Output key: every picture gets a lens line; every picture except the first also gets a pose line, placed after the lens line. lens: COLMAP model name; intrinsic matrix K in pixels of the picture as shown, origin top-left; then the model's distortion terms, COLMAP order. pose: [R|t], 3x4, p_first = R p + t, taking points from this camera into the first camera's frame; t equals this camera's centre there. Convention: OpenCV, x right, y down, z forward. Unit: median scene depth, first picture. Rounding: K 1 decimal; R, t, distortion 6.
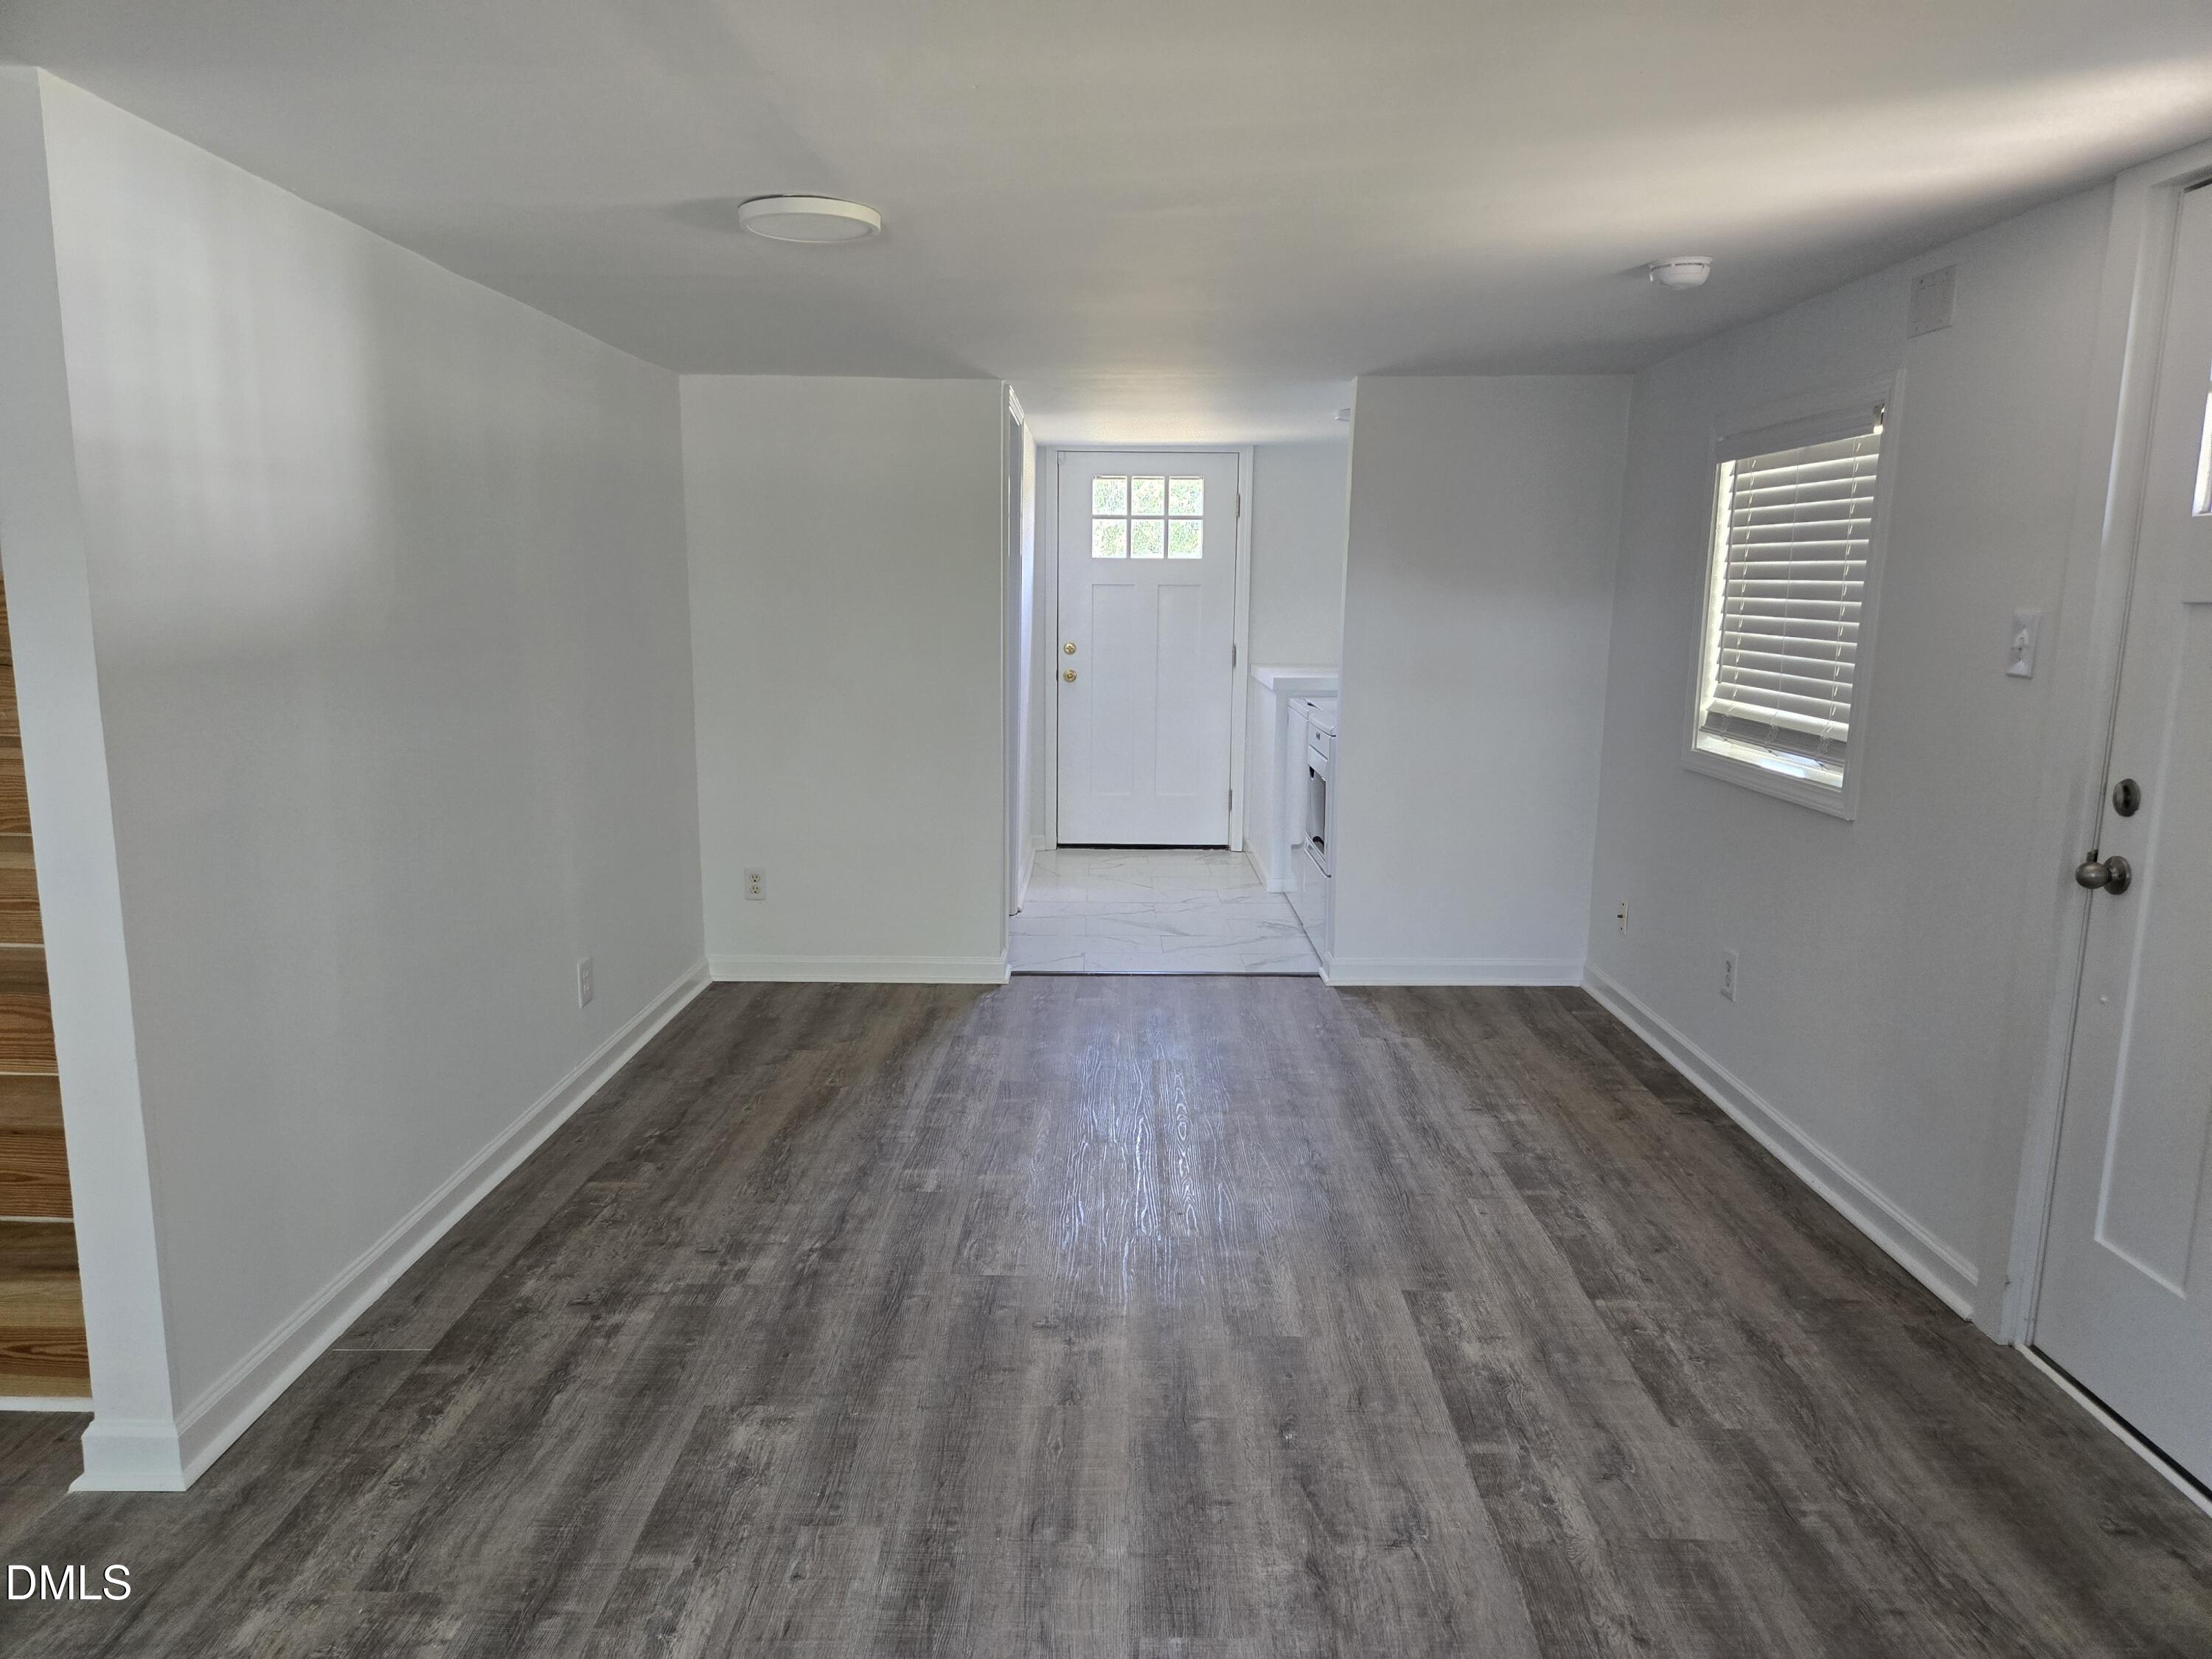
lens RADIAL K [[1491.8, 0, 1105.4], [0, 1491.8, 833.7], [0, 0, 1]] dist [0.007933, -0.012550]
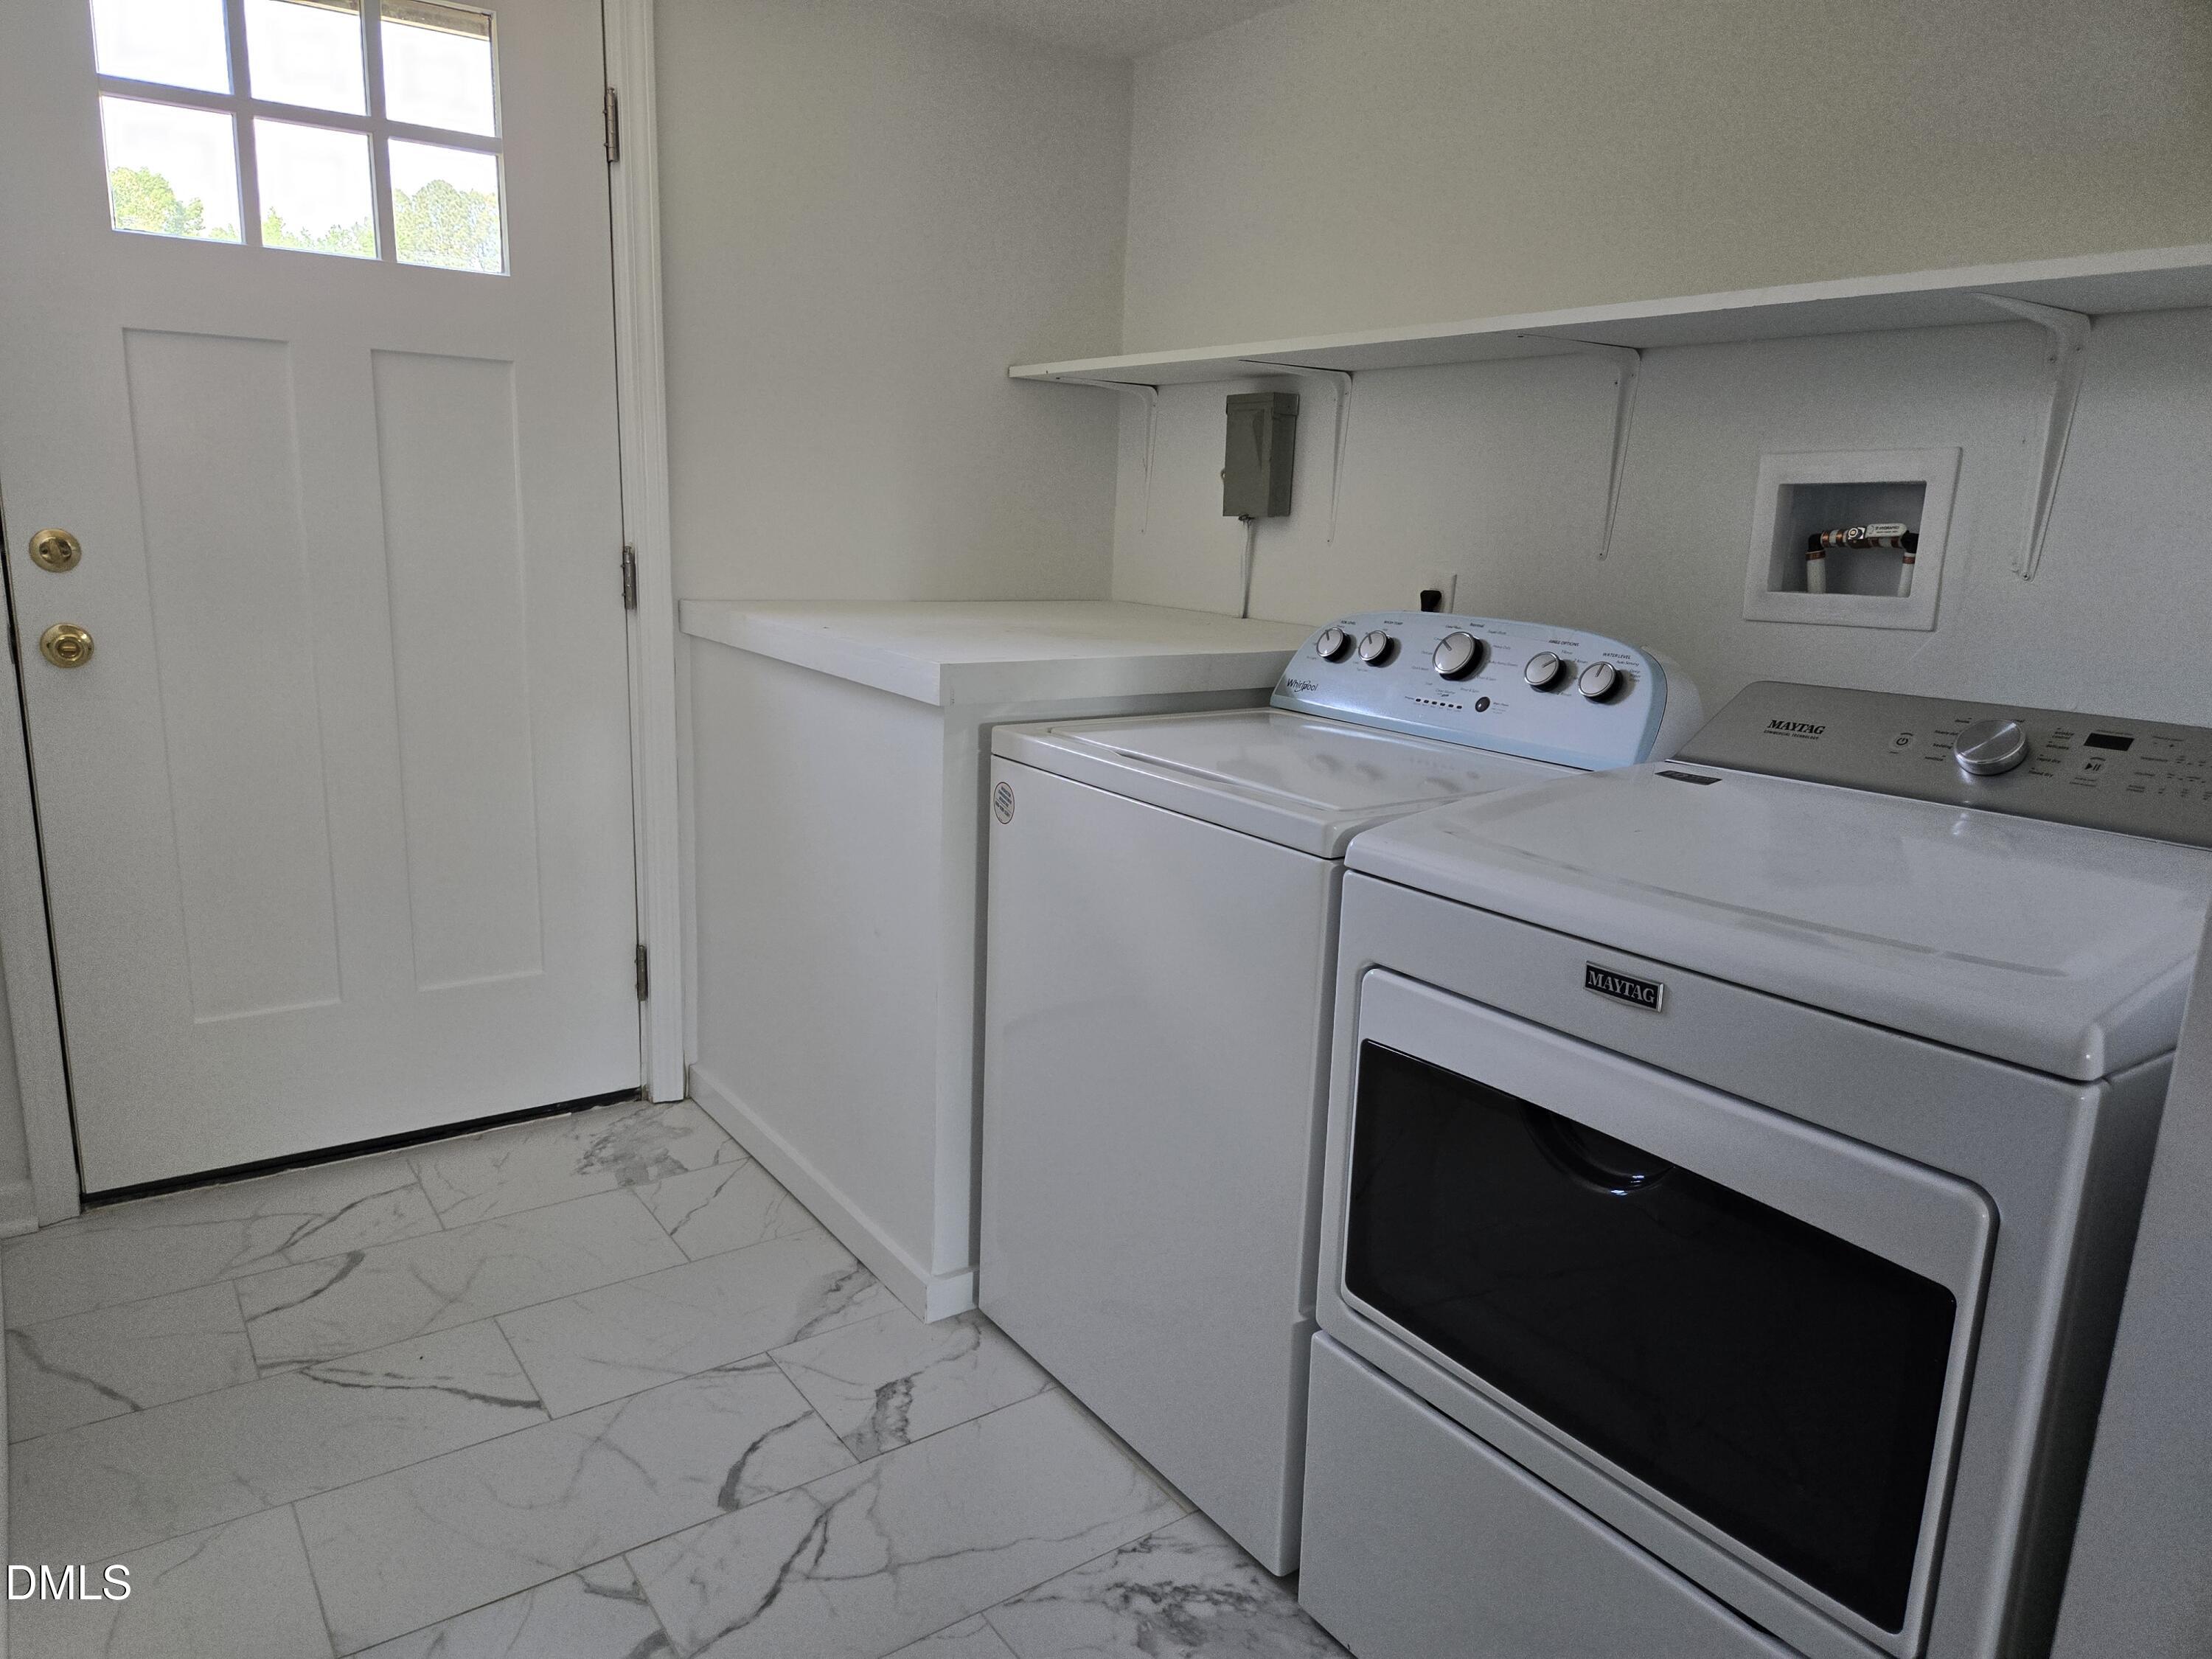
lens RADIAL K [[1491.8, 0, 1094.9], [0, 1491.8, 827.5], [0, 0, 1]] dist [0.007933, -0.012550]
pose [[0.842904, -0.093243, 0.529923, -0.012417], [0.051267, 0.994307, 0.093407, -0.085115], [-0.535616, -0.051566, 0.842886, 0.641558]]
